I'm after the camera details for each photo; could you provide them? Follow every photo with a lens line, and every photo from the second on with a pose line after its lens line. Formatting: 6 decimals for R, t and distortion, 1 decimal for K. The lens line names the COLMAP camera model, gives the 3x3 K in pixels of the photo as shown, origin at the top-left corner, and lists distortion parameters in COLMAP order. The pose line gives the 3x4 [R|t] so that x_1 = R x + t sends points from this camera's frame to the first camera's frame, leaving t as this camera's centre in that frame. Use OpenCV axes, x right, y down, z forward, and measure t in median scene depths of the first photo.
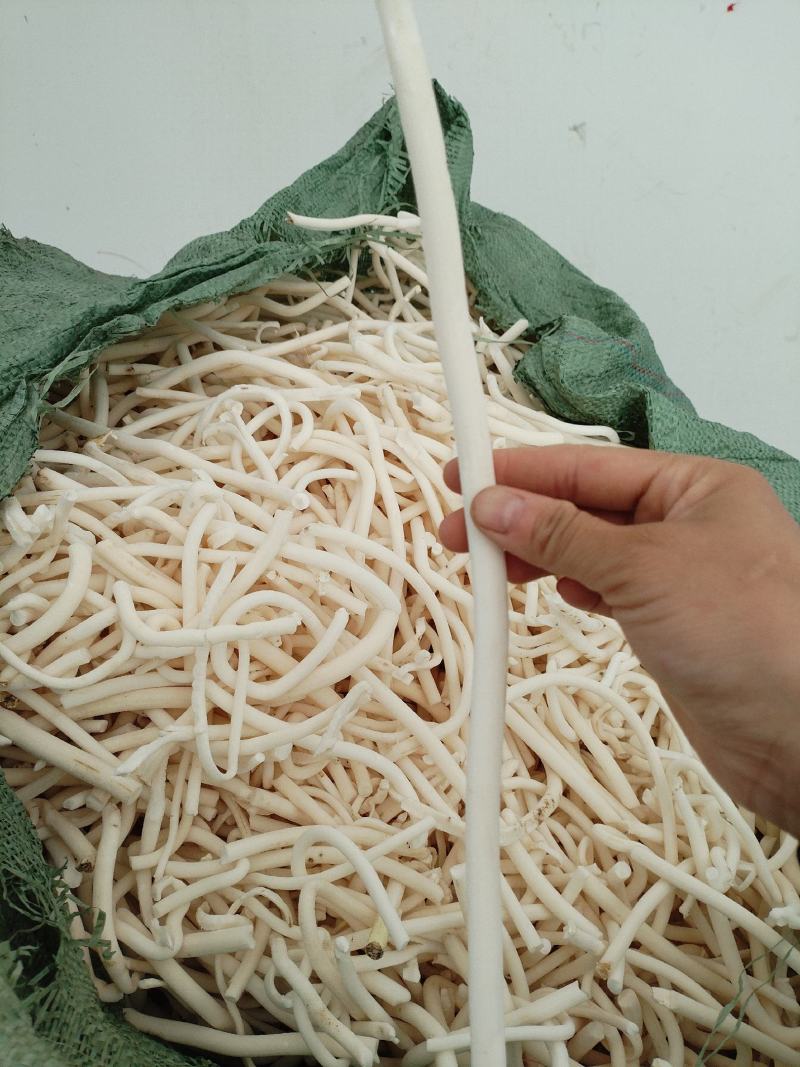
lens RADIAL K [[761.2, 0, 399.0], [0, 761.2, 532.1], [0, 0, 1]] dist [0.101984, -0.143922]
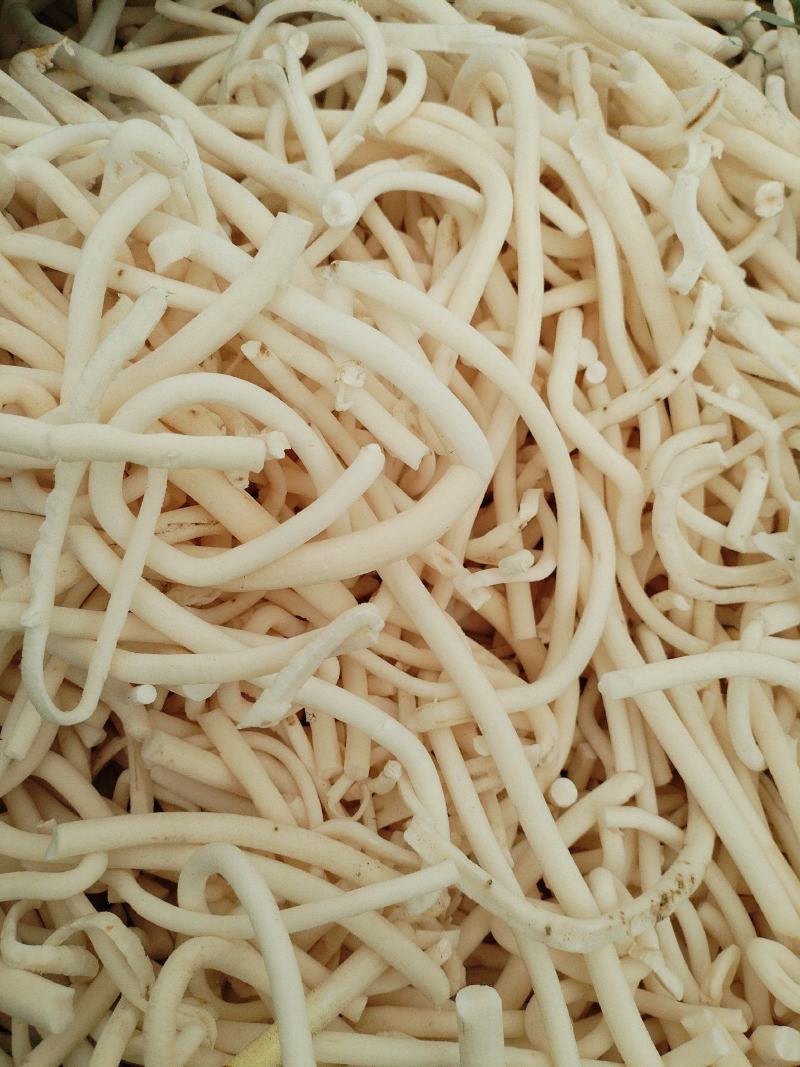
lens RADIAL K [[808.9, 0, 402.1], [0, 808.9, 529.1], [0, 0, 1]] dist [0.059227, -0.100111]
pose [[0.962327, 0.233513, -0.139279, 0.025402], [-0.198031, 0.952961, 0.229453, 0.023841], [0.186308, -0.193227, 0.963303, 0.415344]]
